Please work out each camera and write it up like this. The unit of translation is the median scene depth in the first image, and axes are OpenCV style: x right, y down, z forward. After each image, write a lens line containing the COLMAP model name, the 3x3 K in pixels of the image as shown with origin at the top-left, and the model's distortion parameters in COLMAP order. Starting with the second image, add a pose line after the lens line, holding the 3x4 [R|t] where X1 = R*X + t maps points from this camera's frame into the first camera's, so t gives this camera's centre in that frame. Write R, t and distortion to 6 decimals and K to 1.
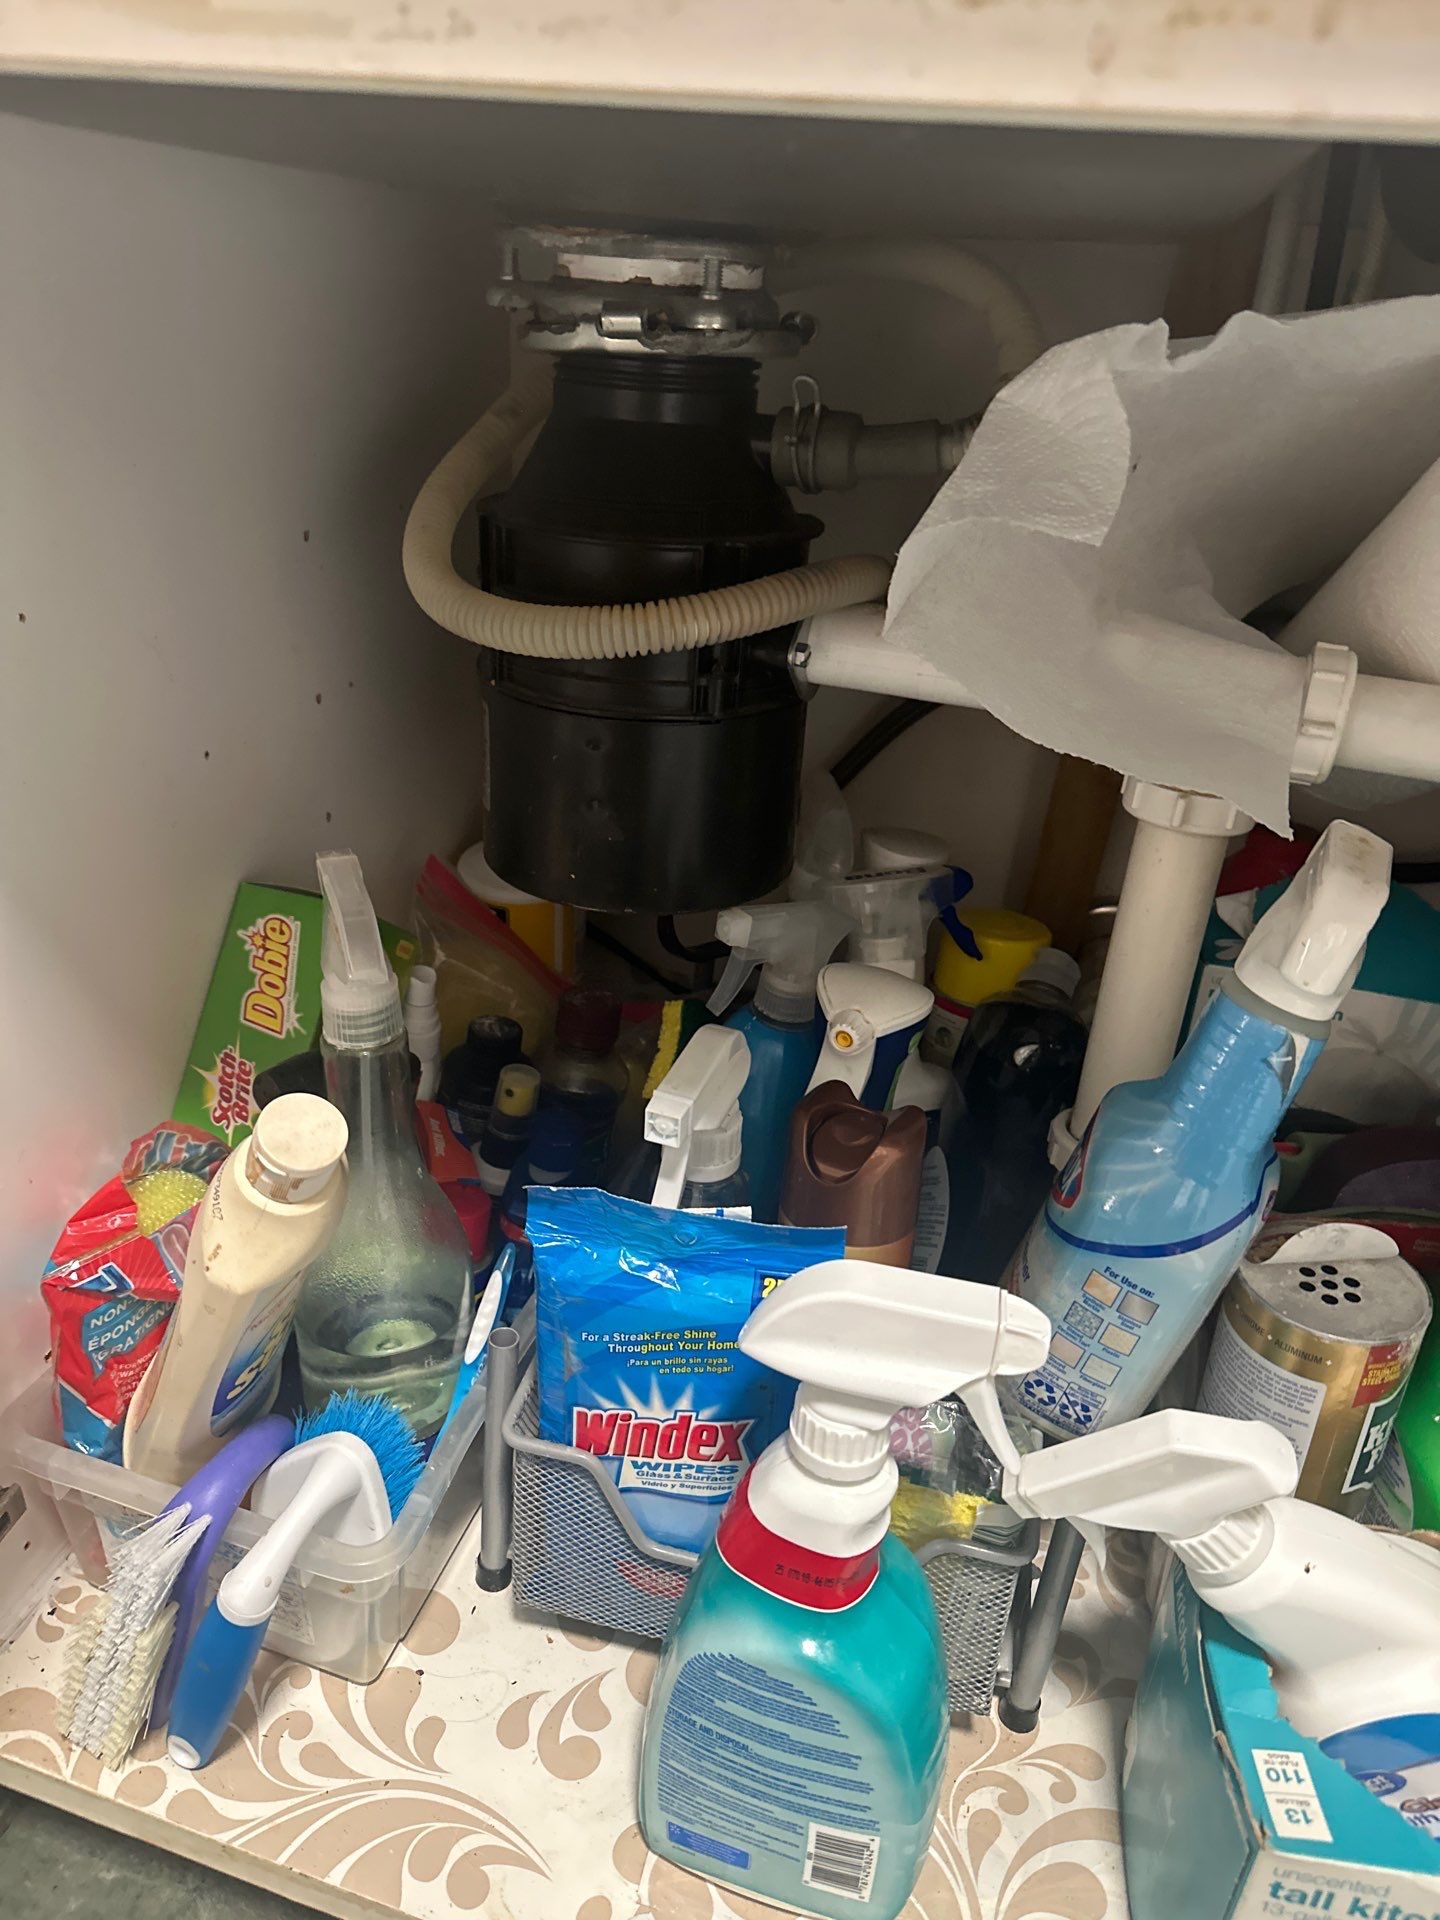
lens RADIAL K [[1362.5, 0, 708.0], [0, 1362.5, 952.3], [0, 0, 1]] dist [0.003716, -0.017596]
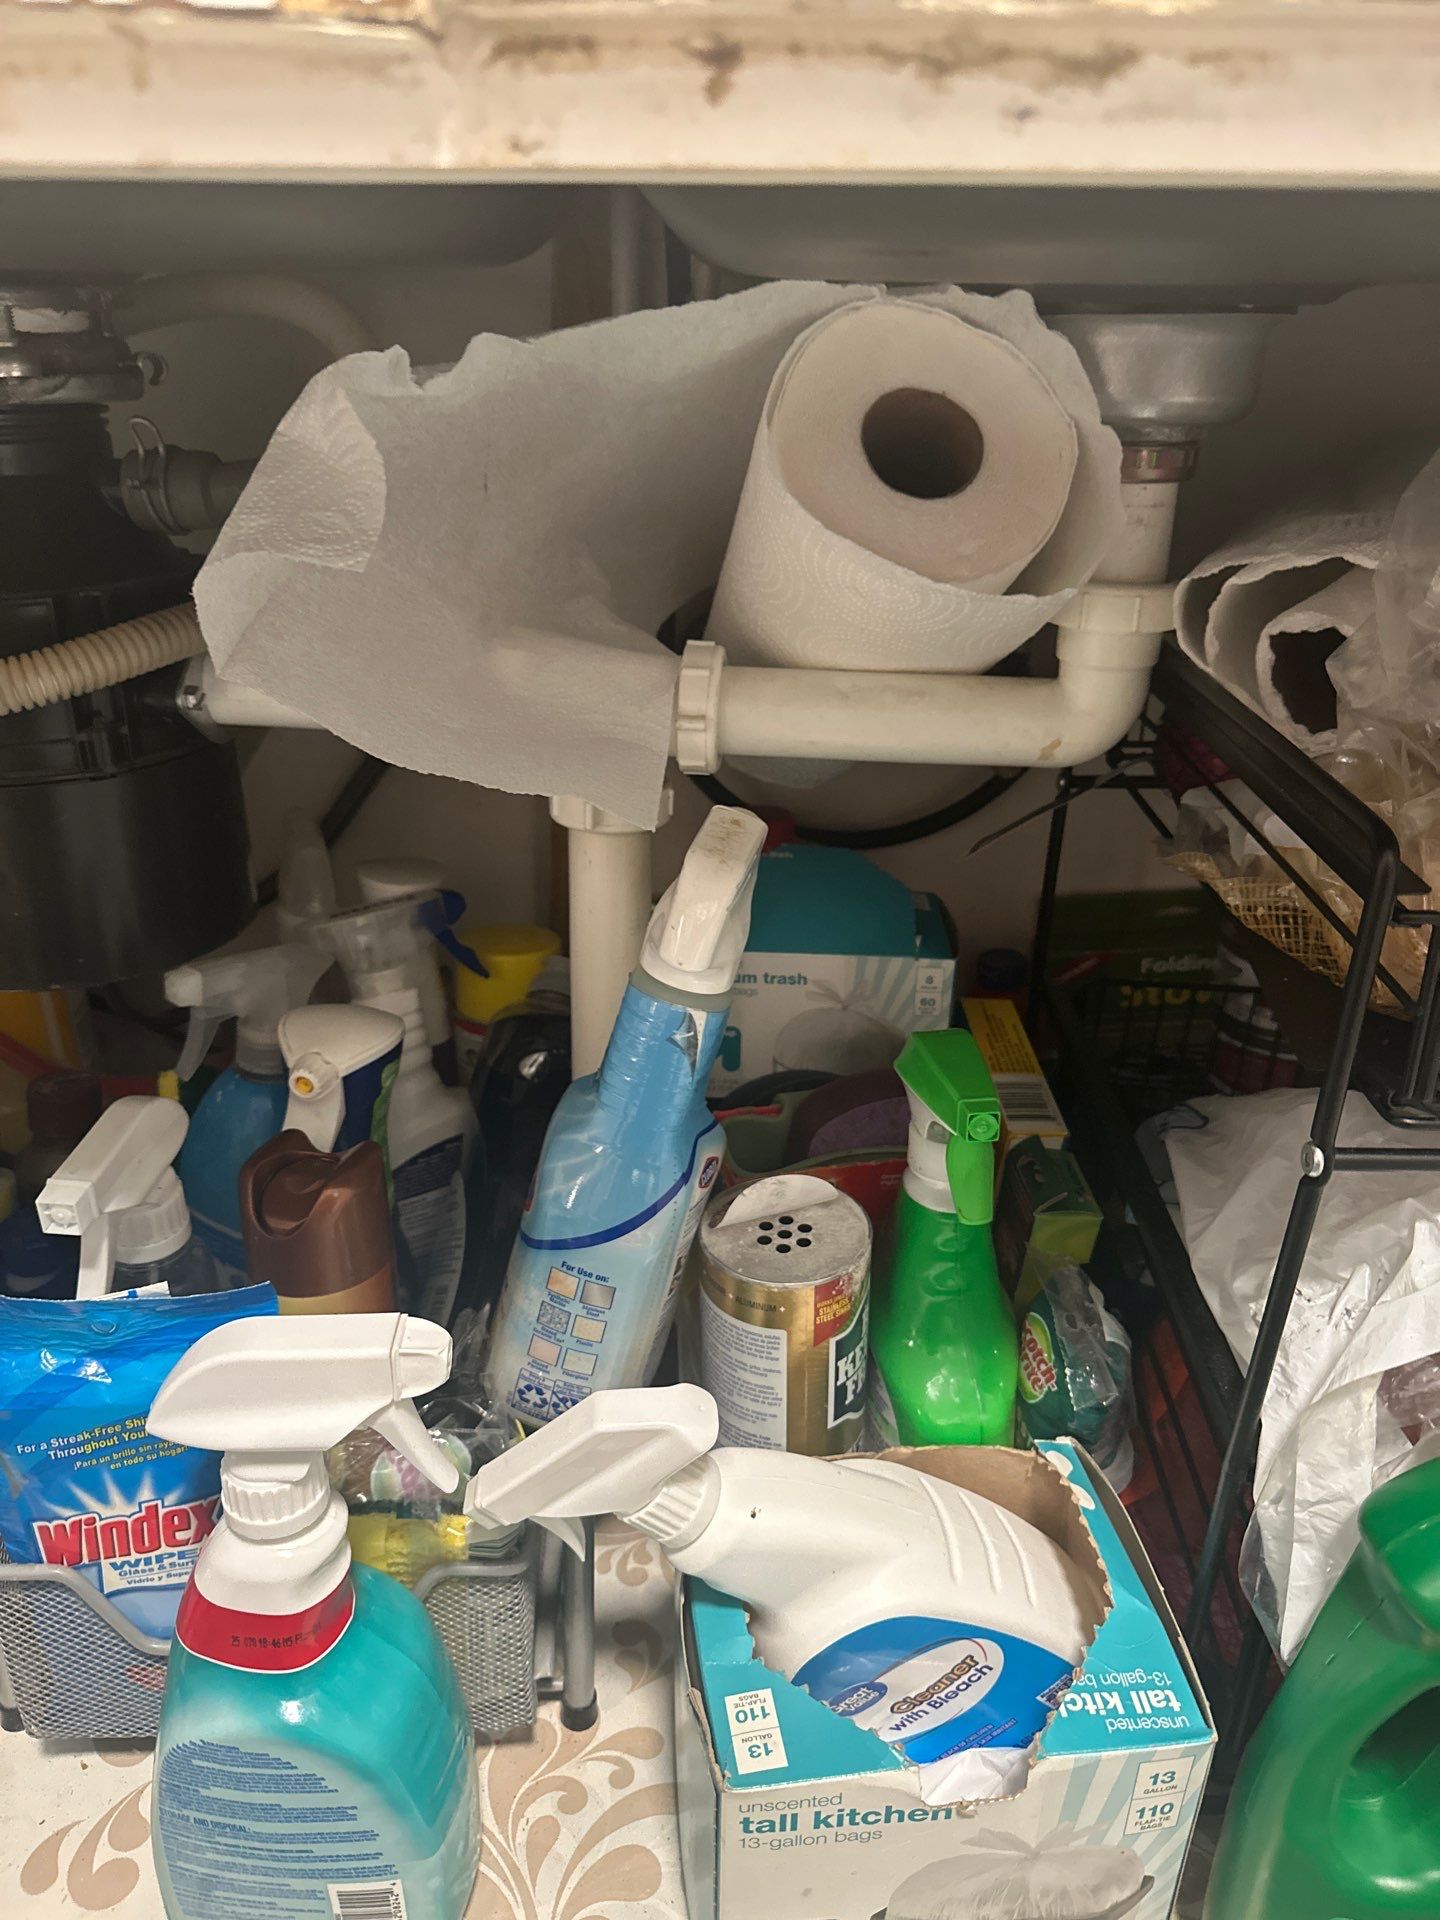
lens RADIAL K [[1374.6, 0, 720.0], [0, 1374.6, 960.0], [0, 0, 1]] dist [-0.011375, -0.005184]
pose [[0.963572, -0.149810, 0.221555, 0.208588], [0.151541, 0.988408, 0.009263, 0.013328], [-0.220374, 0.024649, 0.975104, -0.034140]]
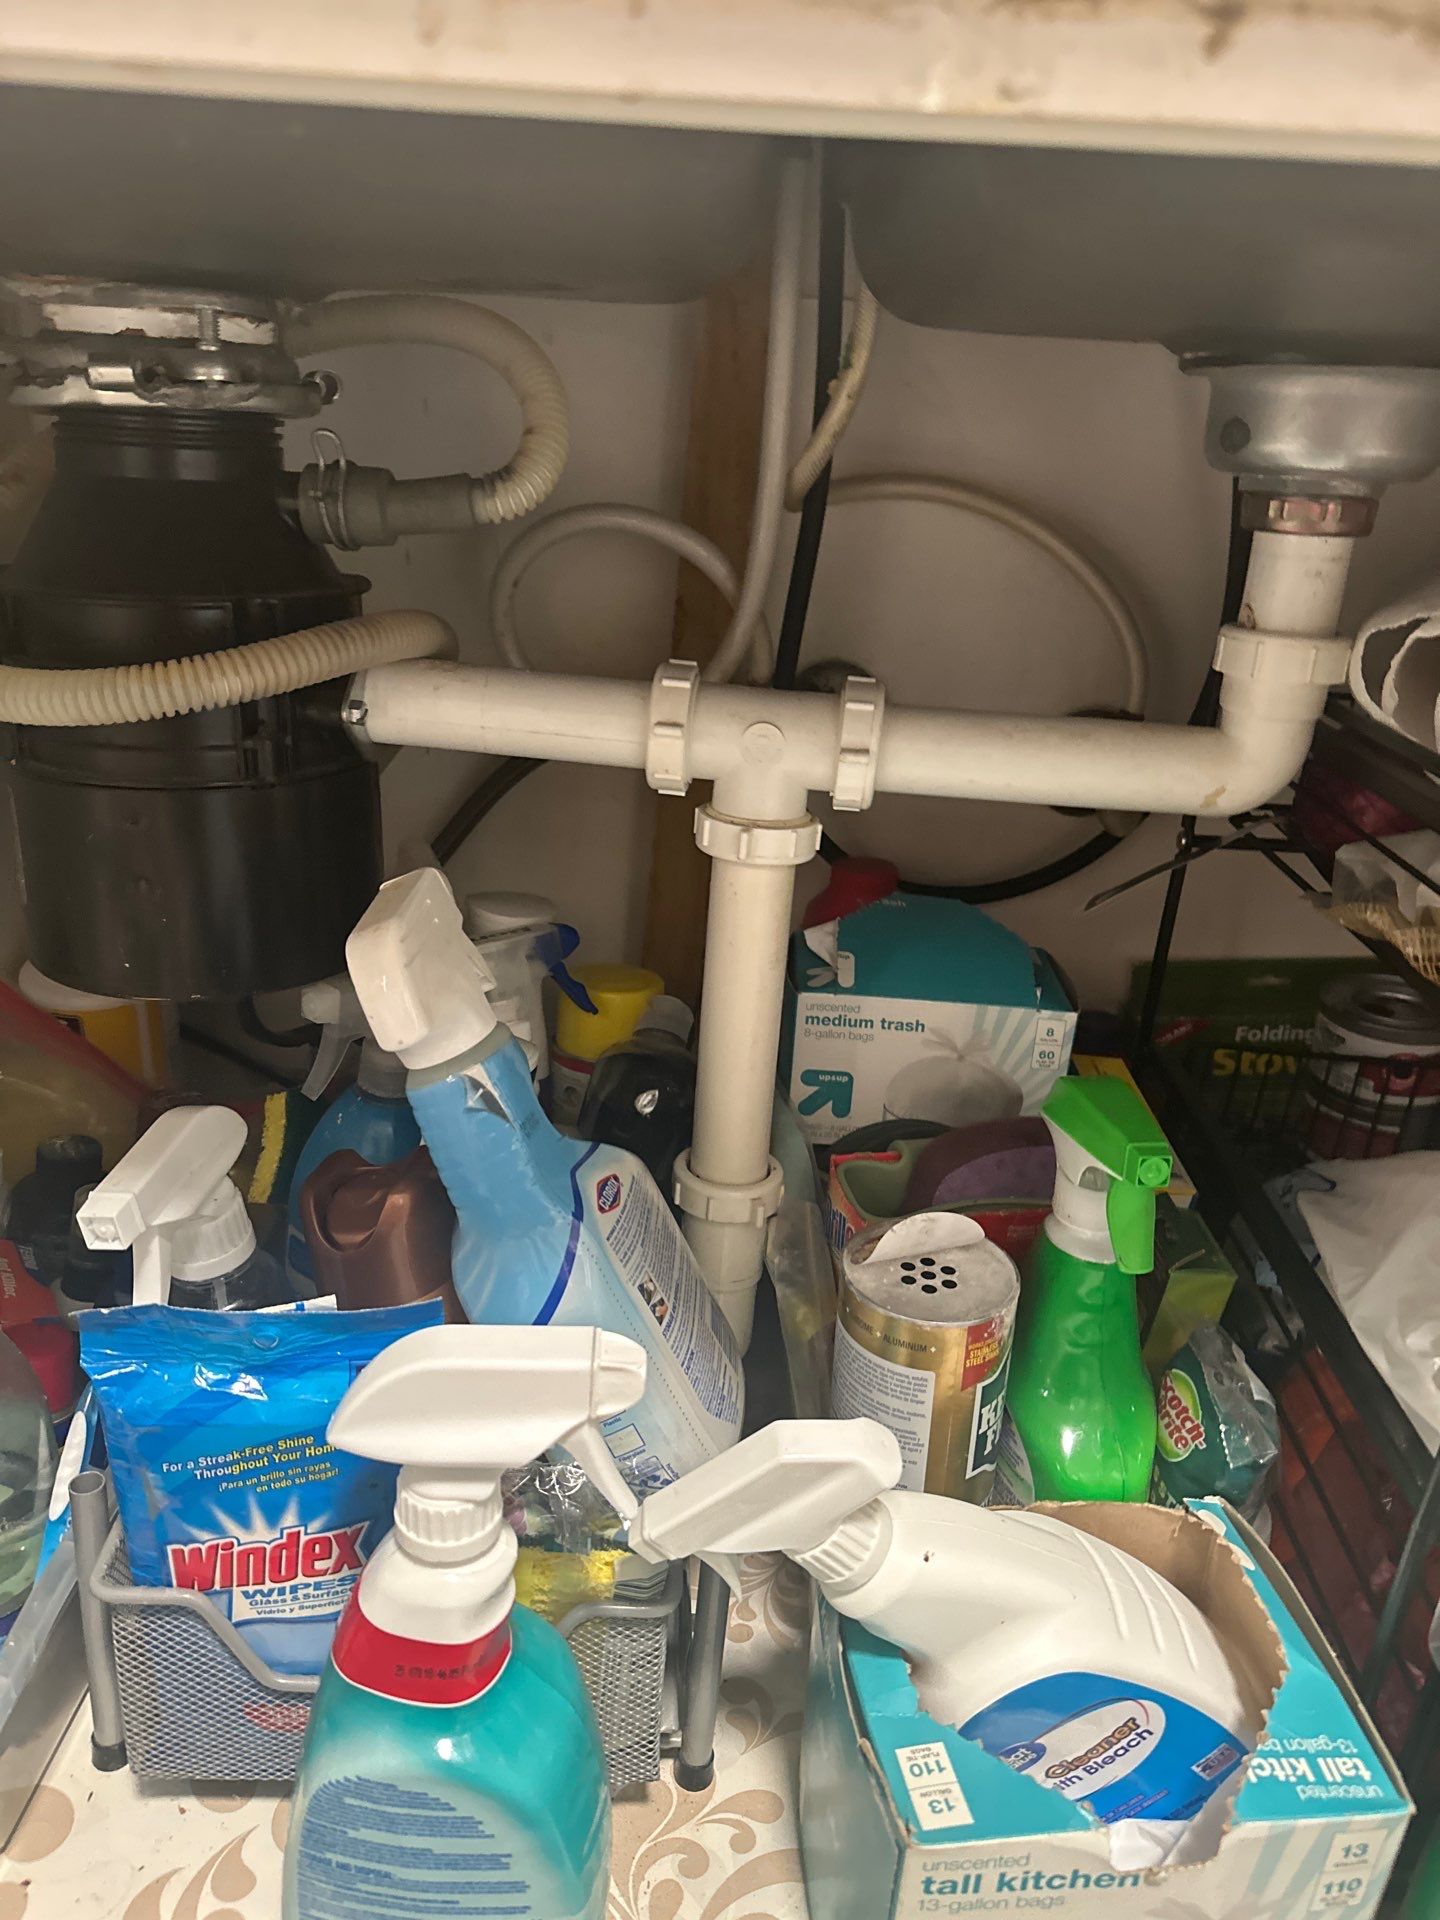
lens RADIAL K [[1363.6, 0, 712.3], [0, 1363.6, 972.5], [0, 0, 1]] dist [0.007002, -0.022618]
pose [[0.966261, -0.099453, 0.237589, 0.073107], [0.111879, 0.992942, -0.039364, 0.033967], [-0.231997, 0.064617, 0.970568, 0.013338]]
